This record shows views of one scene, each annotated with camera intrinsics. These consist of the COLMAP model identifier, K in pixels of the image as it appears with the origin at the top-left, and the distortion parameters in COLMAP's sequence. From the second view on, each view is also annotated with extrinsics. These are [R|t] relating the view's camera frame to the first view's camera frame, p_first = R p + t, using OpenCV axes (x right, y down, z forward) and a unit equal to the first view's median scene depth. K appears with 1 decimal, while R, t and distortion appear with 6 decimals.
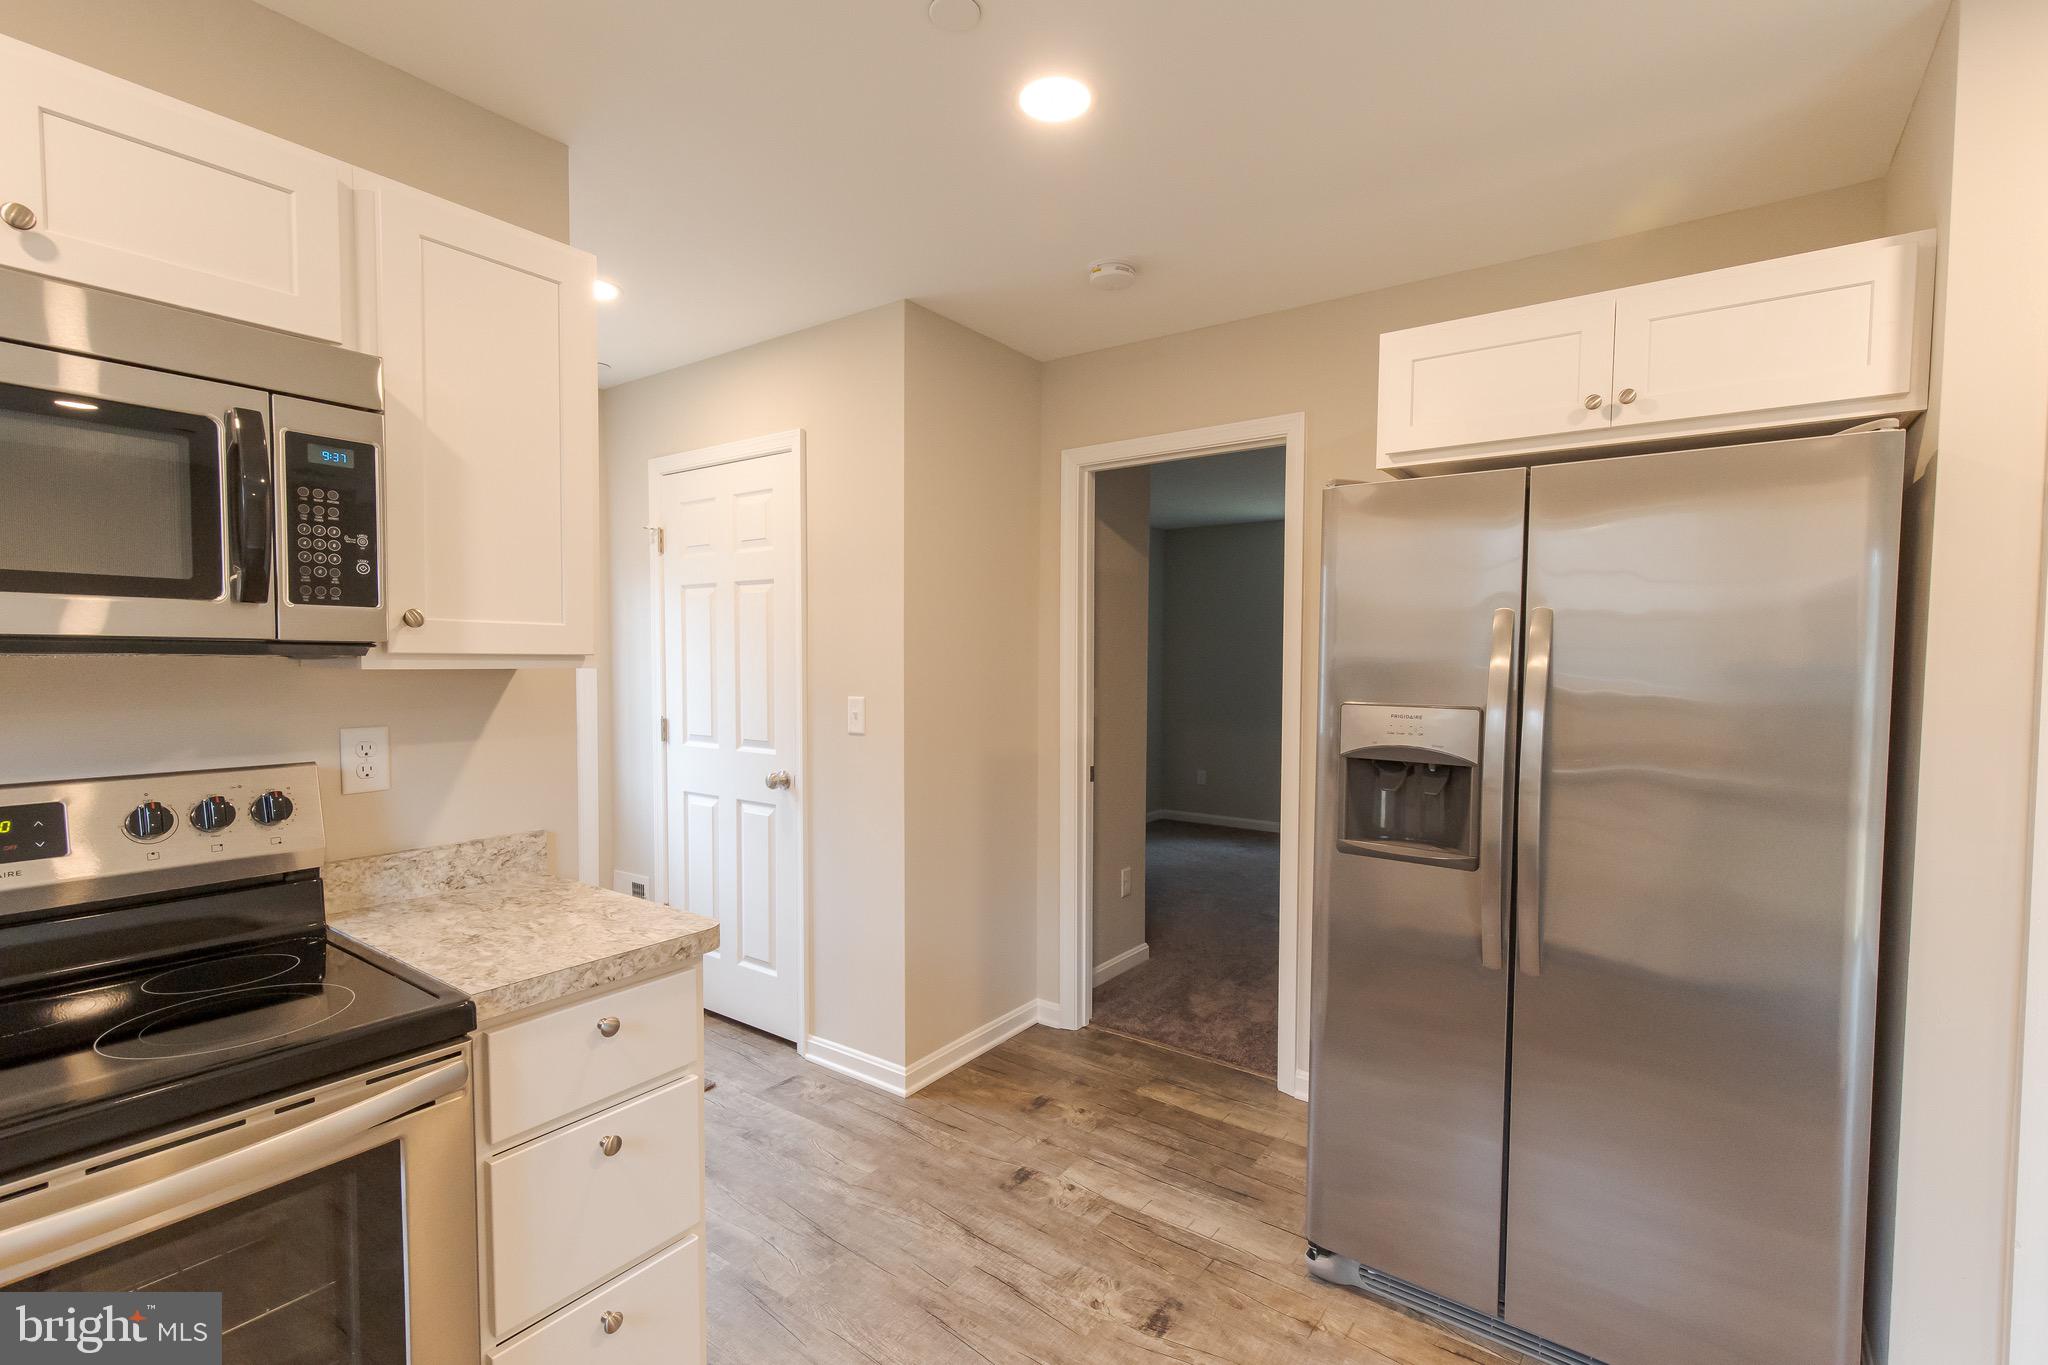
lens RADIAL K [[931.9, 0, 1029.5], [0, 931.9, 689.6], [0, 0, 1]] dist [0.008654, -0.000140]
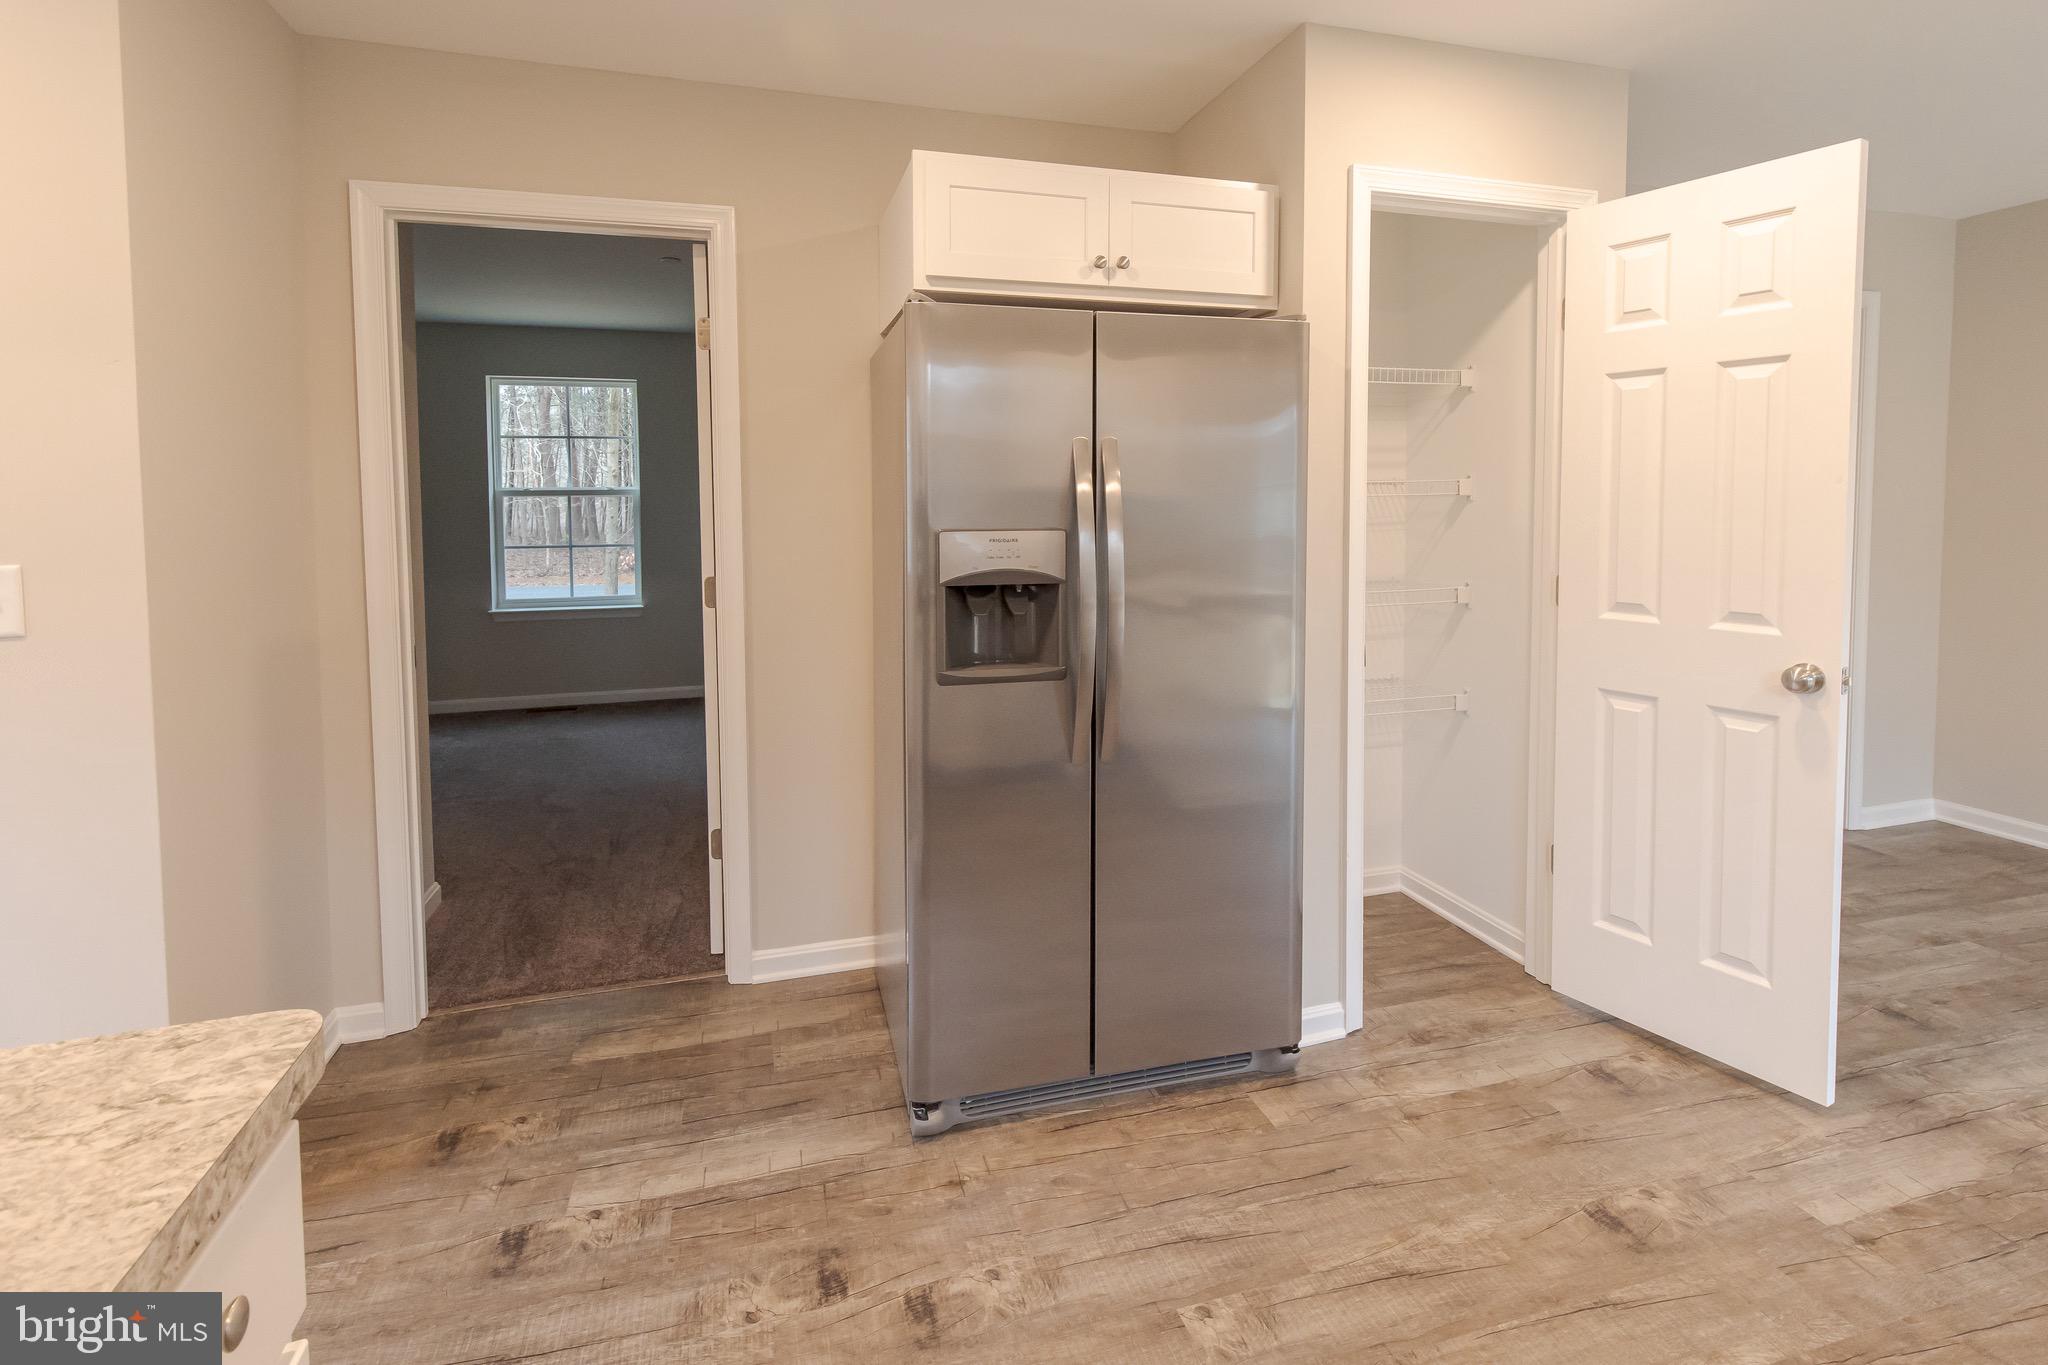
lens RADIAL K [[996.2, 0, 1036.5], [0, 996.2, 536.4], [0, 0, 1]] dist [0.009301, -0.001449]
pose [[0.604445, -0.043806, 0.795442, -0.422480], [0.038306, 0.998930, 0.025905, -0.001916], [-0.795725, 0.014812, 0.605476, 0.302046]]
